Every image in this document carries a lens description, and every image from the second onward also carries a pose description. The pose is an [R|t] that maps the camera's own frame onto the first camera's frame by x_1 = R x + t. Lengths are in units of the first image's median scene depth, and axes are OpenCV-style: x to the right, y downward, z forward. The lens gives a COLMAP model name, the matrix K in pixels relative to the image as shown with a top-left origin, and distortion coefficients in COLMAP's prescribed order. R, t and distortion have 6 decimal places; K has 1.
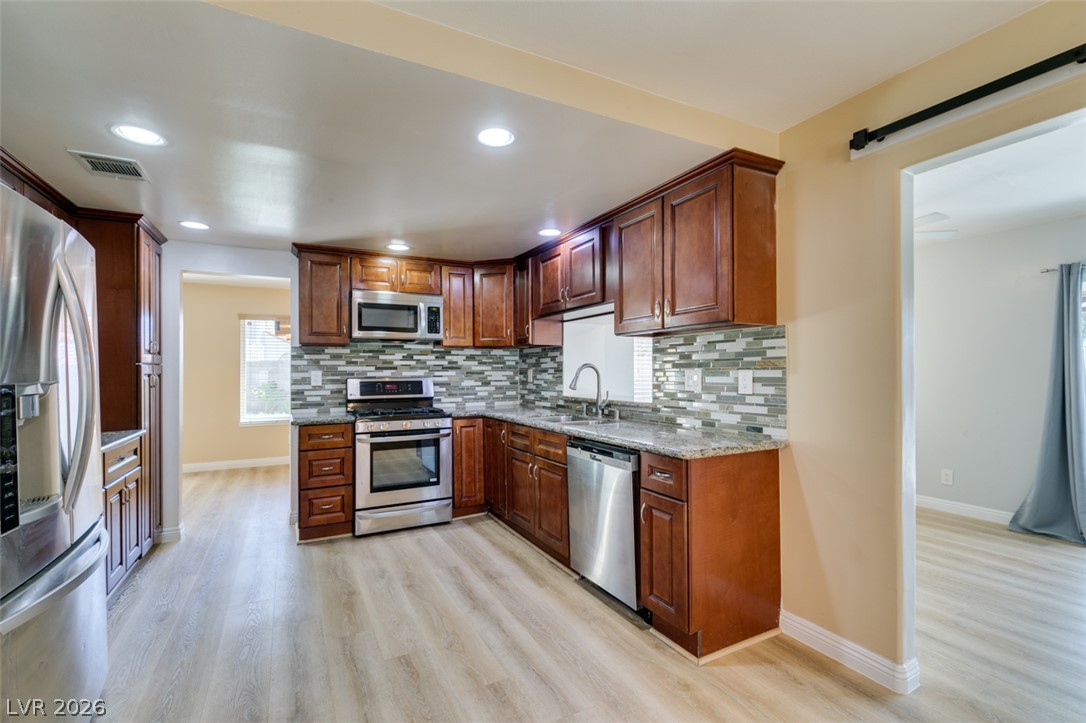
lens RADIAL K [[485.0, 0, 531.5], [0, 485.0, 366.6], [0, 0, 1]] dist [0.002983, -0.001732]
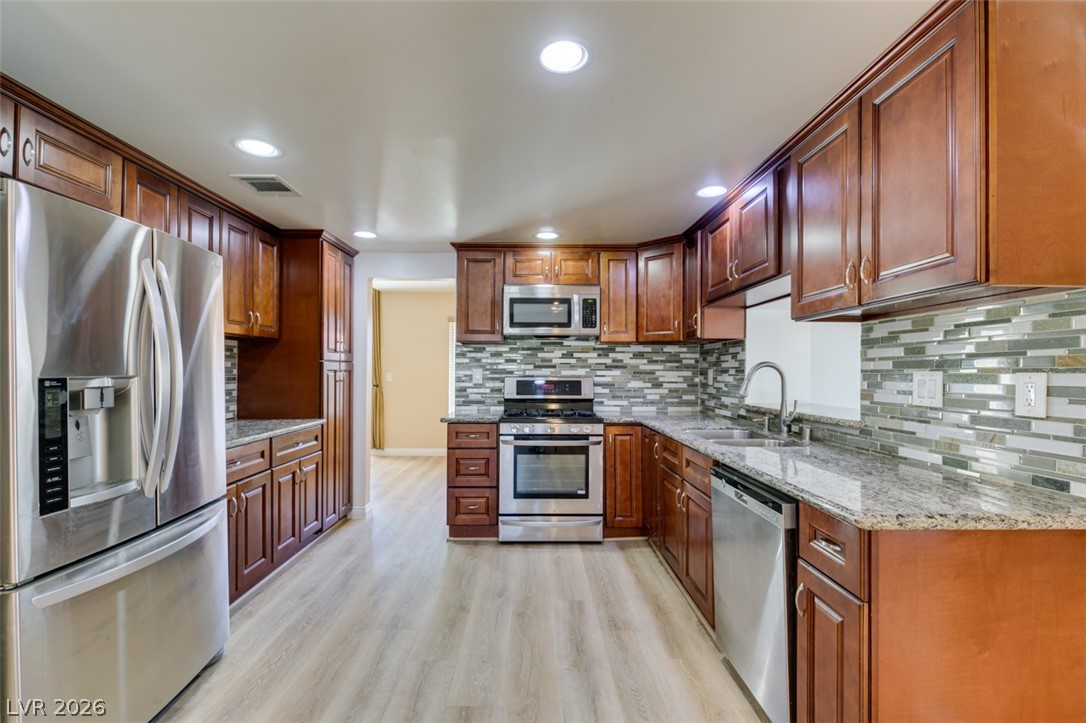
lens RADIAL K [[485.0, 0, 533.7], [0, 485.0, 364.8], [0, 0, 1]] dist [0.002983, -0.001732]
pose [[0.894272, 0.004909, -0.447498, 0.159825], [-0.005904, 0.999982, -0.000829, 0.001358], [0.447486, 0.003384, 0.894285, 0.223015]]
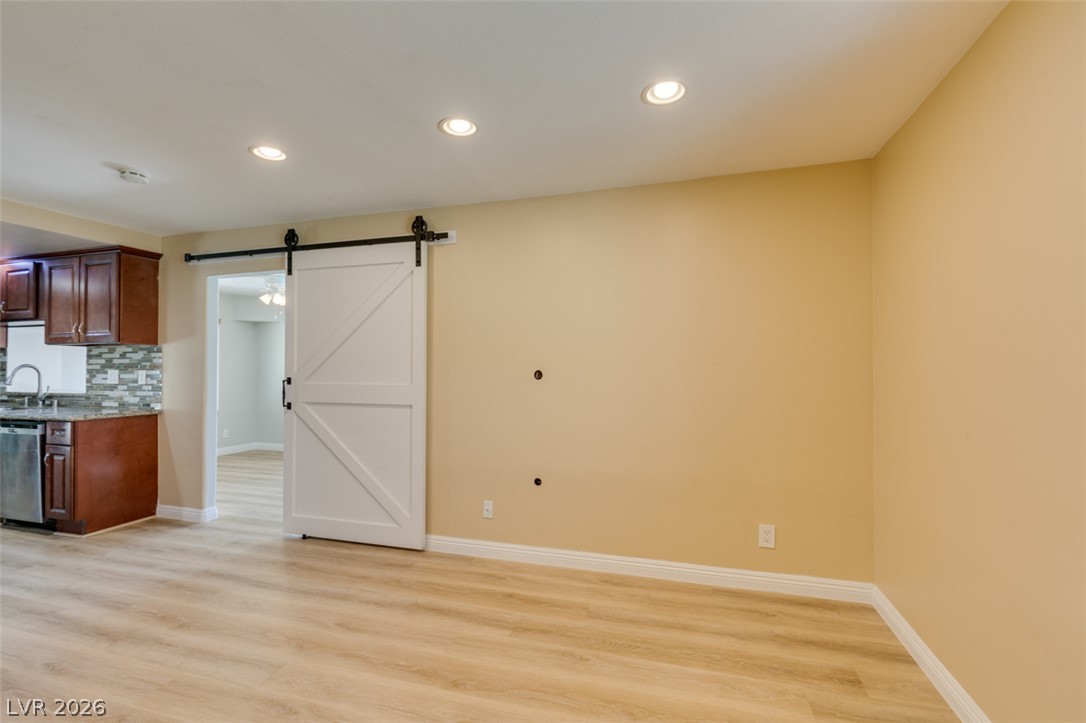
lens RADIAL K [[485.0, 0, 536.9], [0, 485.0, 368.8], [0, 0, 1]] dist [0.002983, -0.001732]
pose [[0.692664, 0.009114, 0.721202, 0.152400], [-0.011815, 0.999929, -0.001289, -0.010264], [-0.721163, -0.007628, 0.692723, -1.001723]]
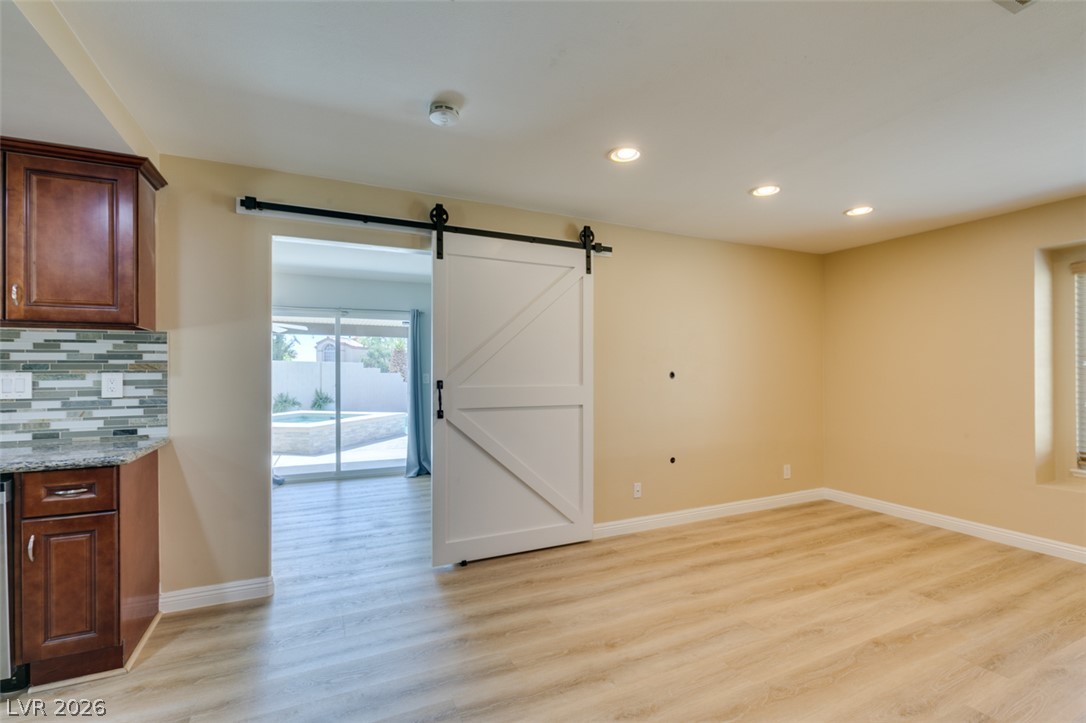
lens RADIAL K [[485.0, 0, 539.5], [0, 485.0, 372.8], [0, 0, 1]] dist [0.002983, -0.001732]
pose [[0.026520, 0.004192, 0.999639, -0.444360], [-0.007348, 0.999965, -0.003998, 0.003906], [-0.999621, -0.007239, 0.026550, 0.102519]]
